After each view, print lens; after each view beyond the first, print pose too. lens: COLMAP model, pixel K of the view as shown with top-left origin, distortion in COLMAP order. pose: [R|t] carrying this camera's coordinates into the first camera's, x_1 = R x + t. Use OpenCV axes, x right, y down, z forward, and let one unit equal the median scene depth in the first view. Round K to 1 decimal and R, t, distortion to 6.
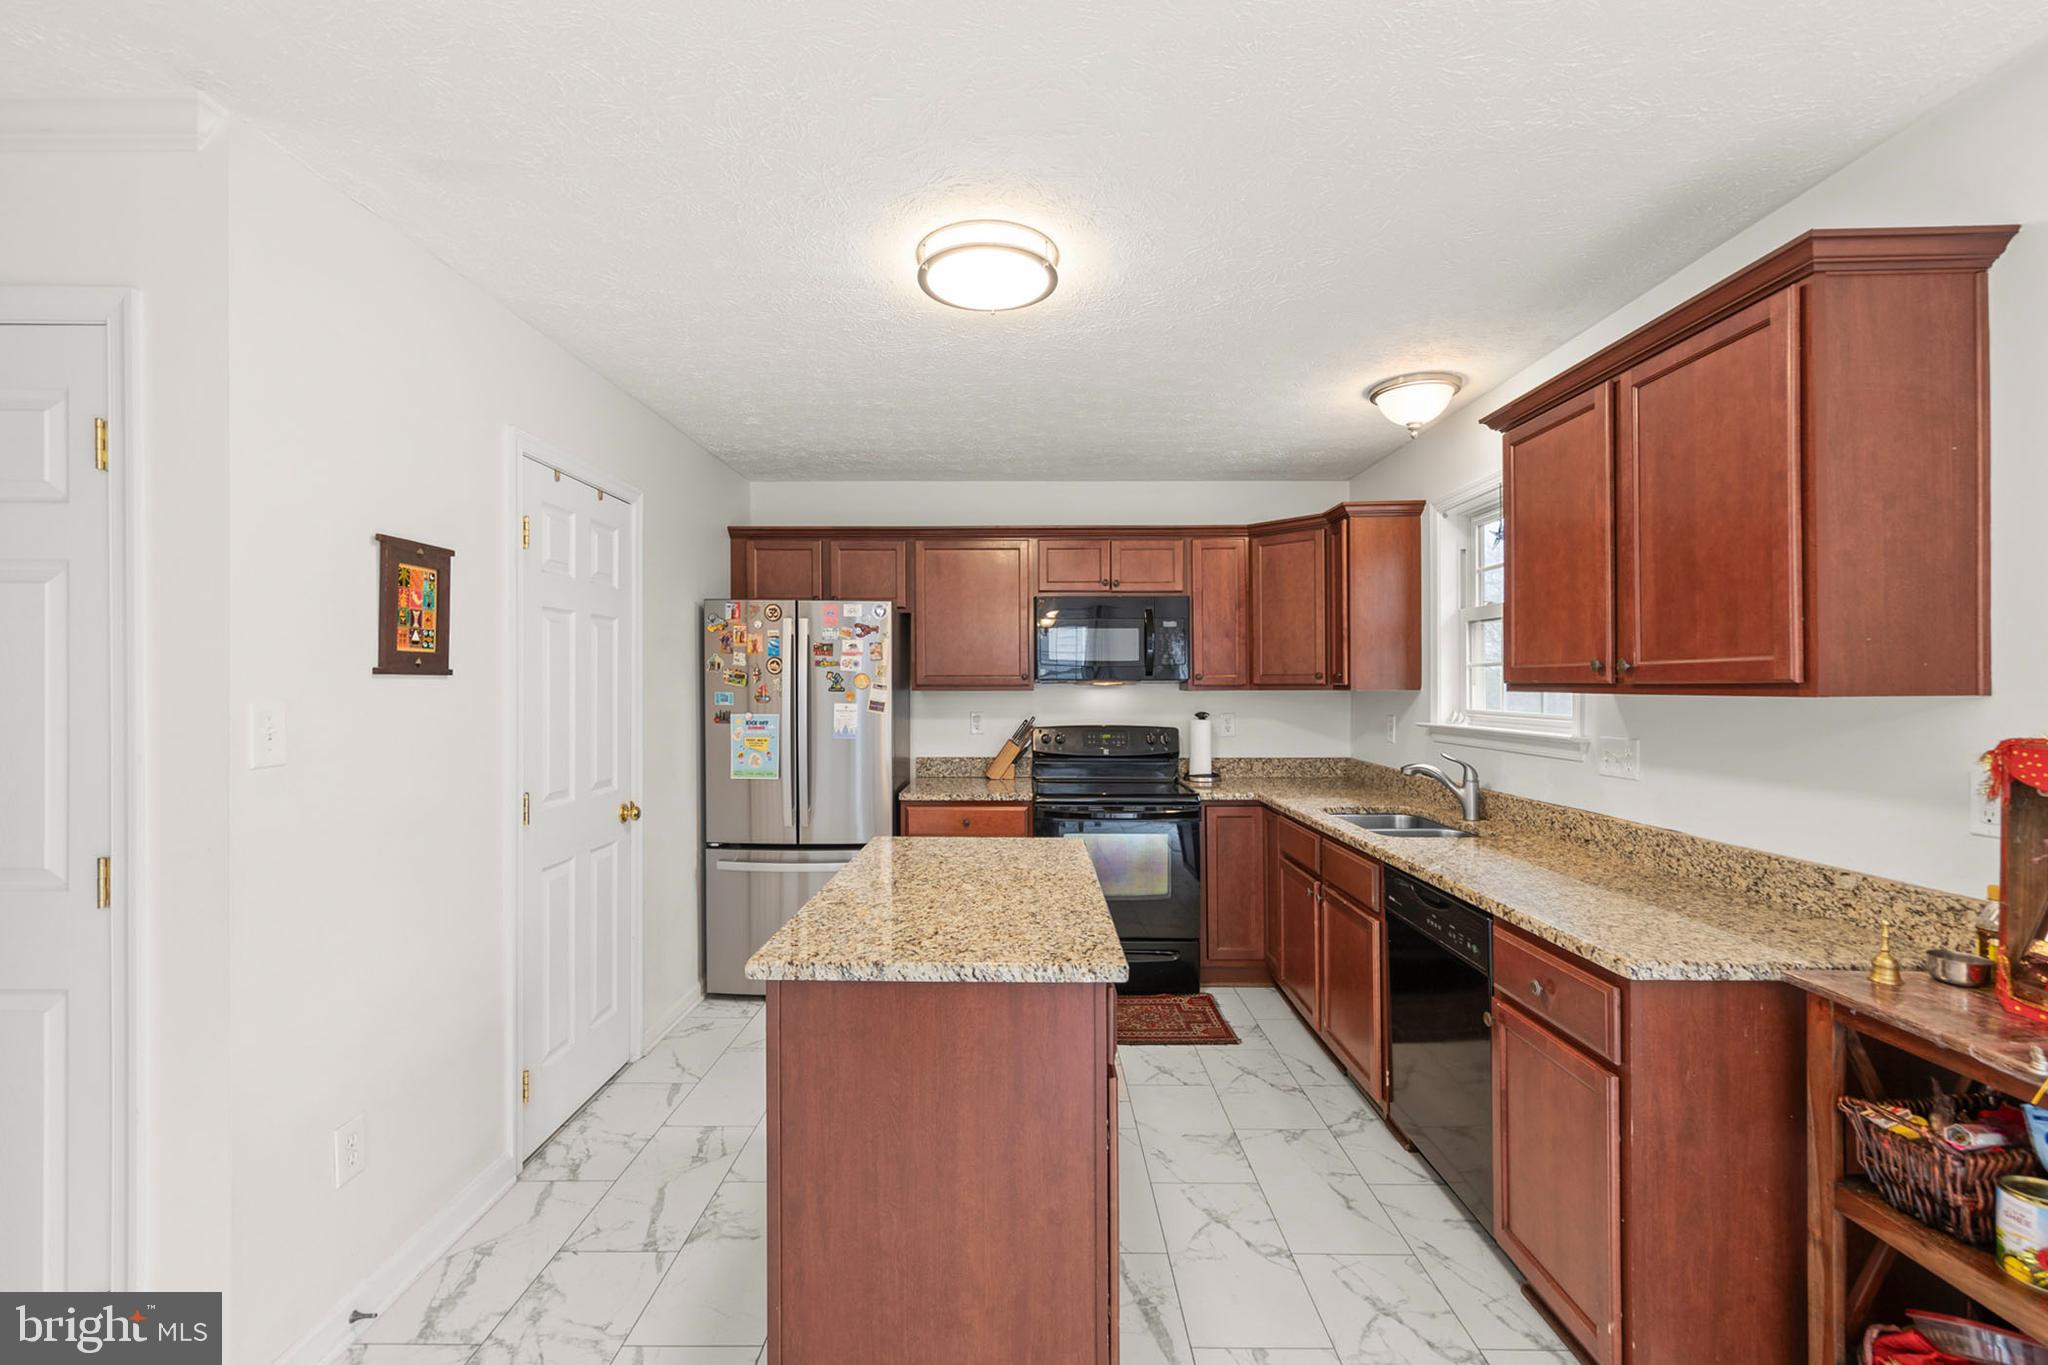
lens RADIAL K [[919.1, 0, 1033.3], [0, 919.1, 692.3], [0, 0, 1]] dist [0.008351, -0.002211]
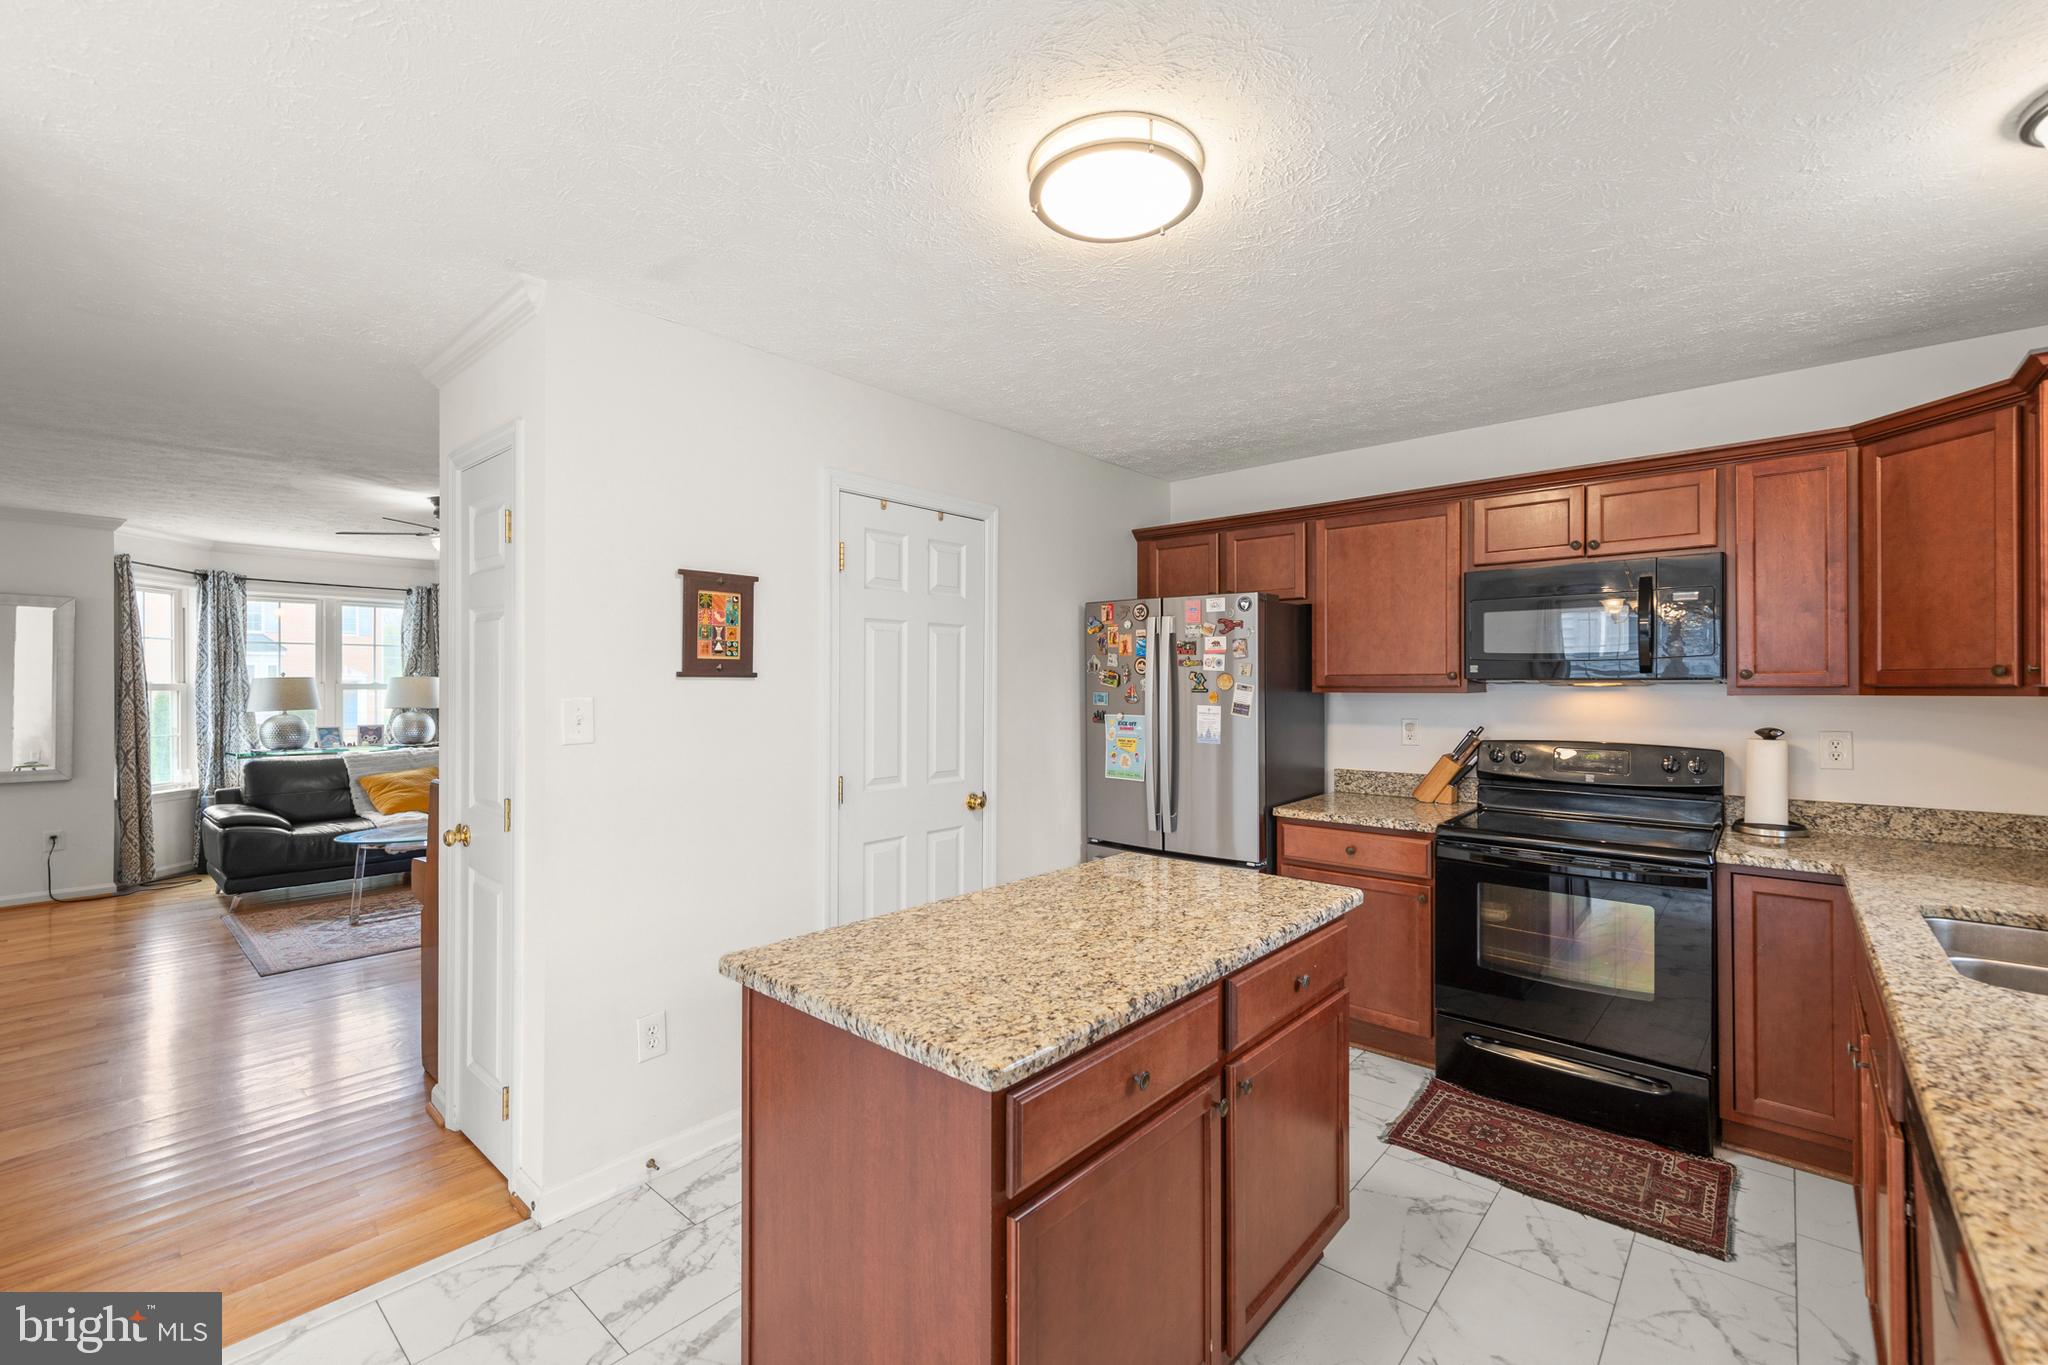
lens RADIAL K [[872.3, 0, 980.3], [0, 872.3, 691.2], [0, 0, 1]] dist [0.003997, 0.001216]
pose [[0.734830, 0.006235, -0.678222, 0.310165], [-0.007012, 0.999974, 0.001595, -0.002959], [0.678215, 0.003584, 0.734855, 0.267094]]
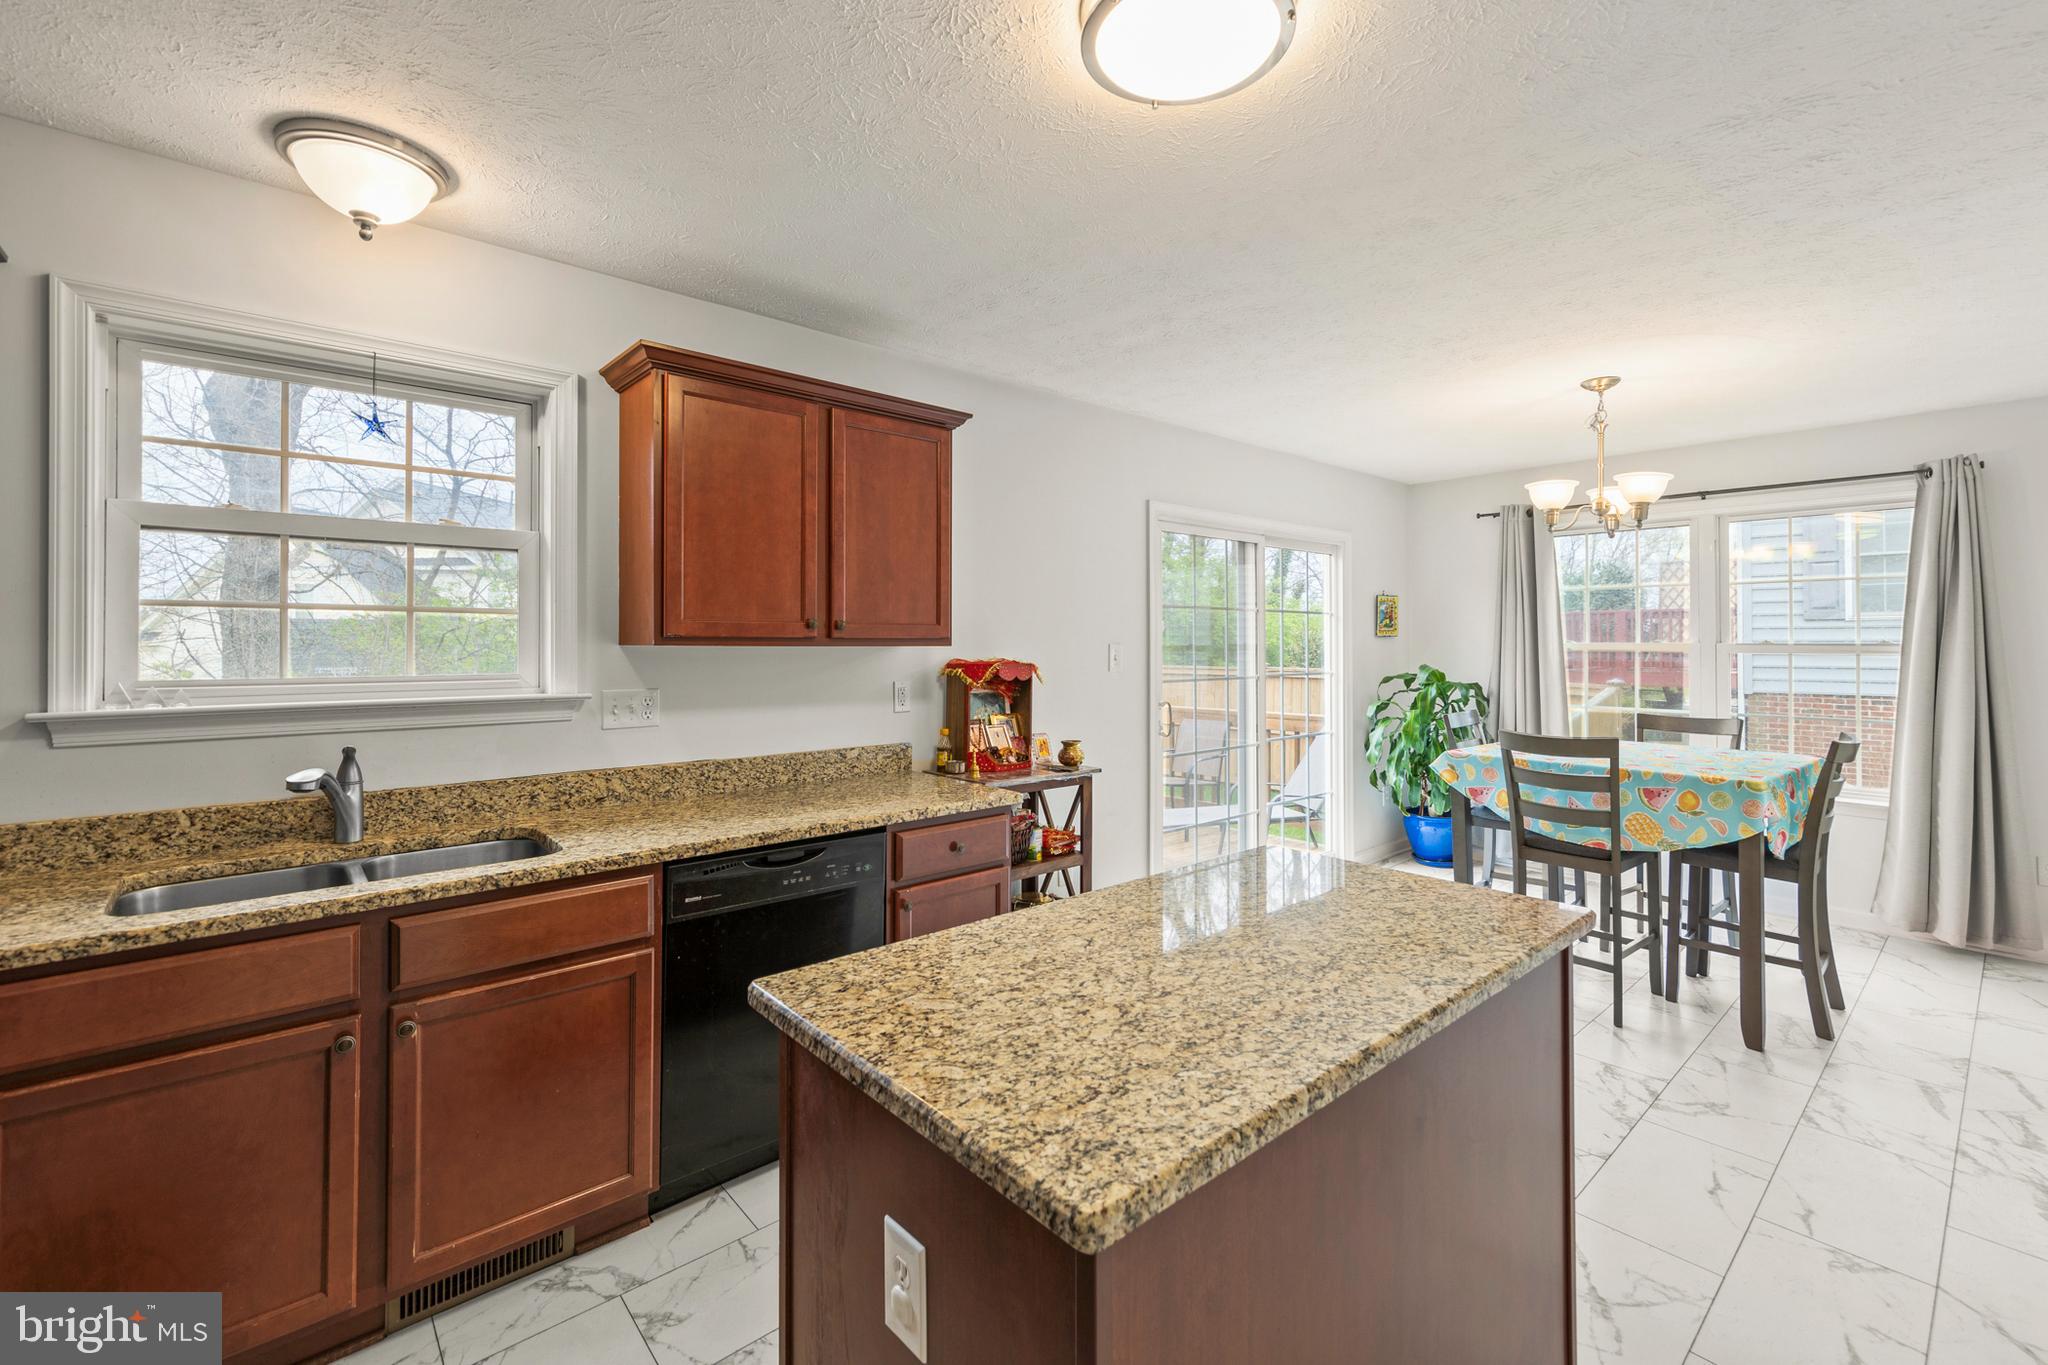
lens RADIAL K [[872.3, 0, 995.7], [0, 872.3, 632.6], [0, 0, 1]] dist [0.003997, 0.001216]
pose [[-0.642059, 0.006551, 0.766628, -0.352769], [0.003884, 0.999978, -0.005292, -0.008362], [-0.766646, -0.000420, -0.642070, 1.191852]]
